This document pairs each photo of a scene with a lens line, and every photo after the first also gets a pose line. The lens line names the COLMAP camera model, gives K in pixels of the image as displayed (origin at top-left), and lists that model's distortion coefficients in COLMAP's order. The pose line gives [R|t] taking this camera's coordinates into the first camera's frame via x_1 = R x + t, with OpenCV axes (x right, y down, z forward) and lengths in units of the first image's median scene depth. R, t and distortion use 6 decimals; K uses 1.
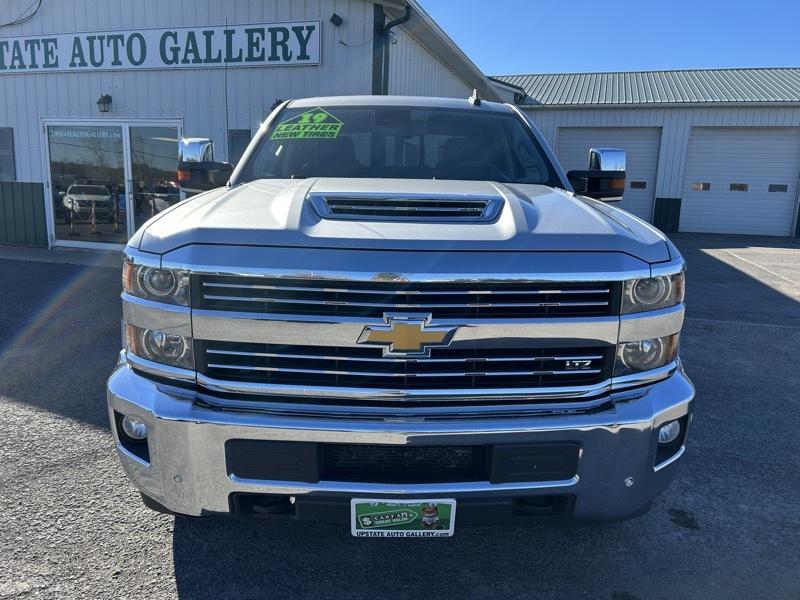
lens RADIAL K [[600.2, 0, 400.6], [0, 600.2, 301.0], [0, 0, 1]] dist [0.047492, -0.048308]
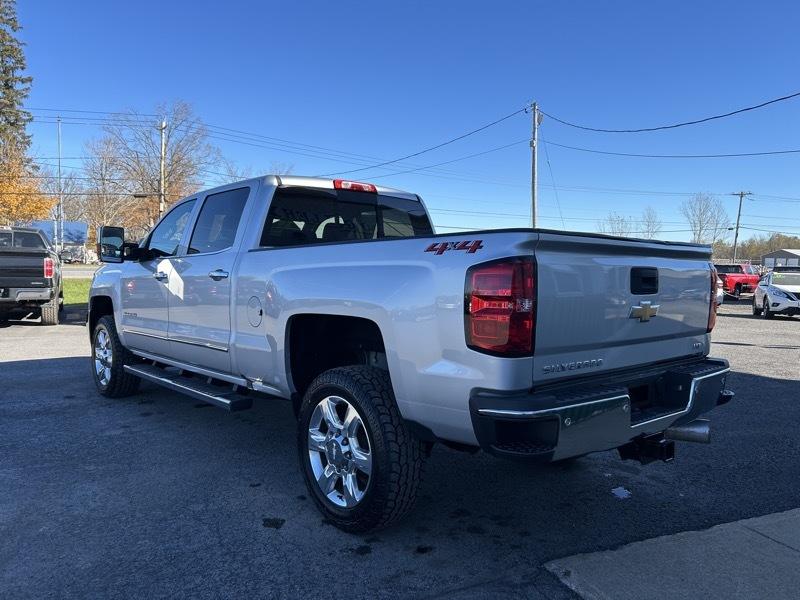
lens RADIAL K [[600.2, 0, 403.6], [0, 600.2, 299.9], [0, 0, 1]] dist [0.047492, -0.048308]
pose [[-0.759664, 0.002473, -0.650311, 0.903929], [-0.163661, 0.967081, 0.194858, -0.573710], [0.629385, 0.254457, -0.734252, 3.046975]]
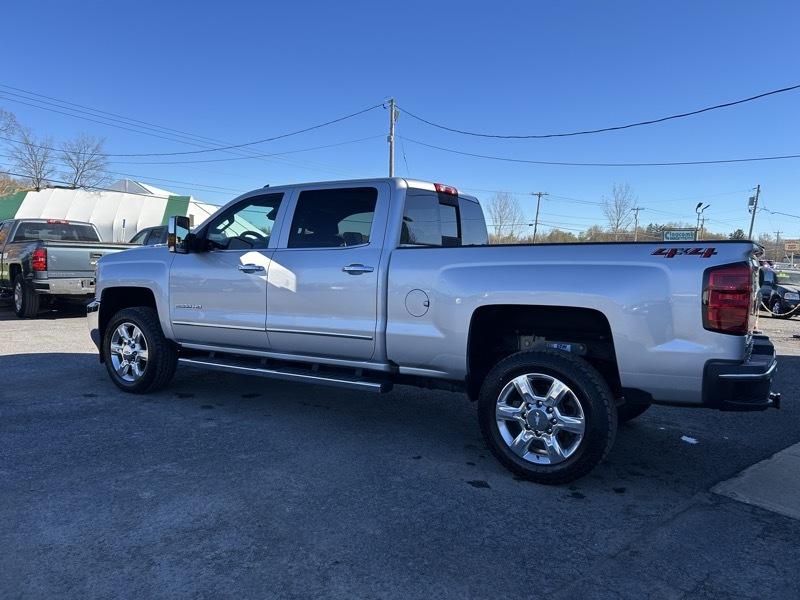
lens RADIAL K [[600.2, 0, 400.6], [0, 600.2, 299.4], [0, 0, 1]] dist [0.047492, -0.048308]
pose [[-0.533325, 0.019737, -0.845680, 1.520577], [-0.212565, 0.964523, 0.156564, -0.472192], [0.818767, 0.263262, -0.510209, 2.613630]]
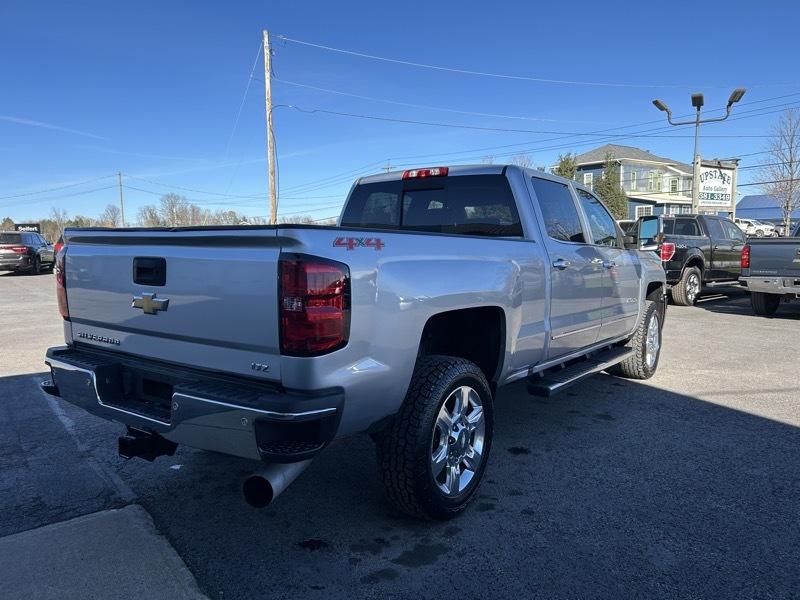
lens RADIAL K [[600.2, 0, 398.8], [0, 600.2, 304.5], [0, 0, 1]] dist [0.047492, -0.048308]
pose [[-0.801169, -0.081027, 0.592928, -0.885721], [0.107518, 0.955180, 0.275810, -0.643213], [-0.588701, 0.284721, -0.756548, 3.060507]]
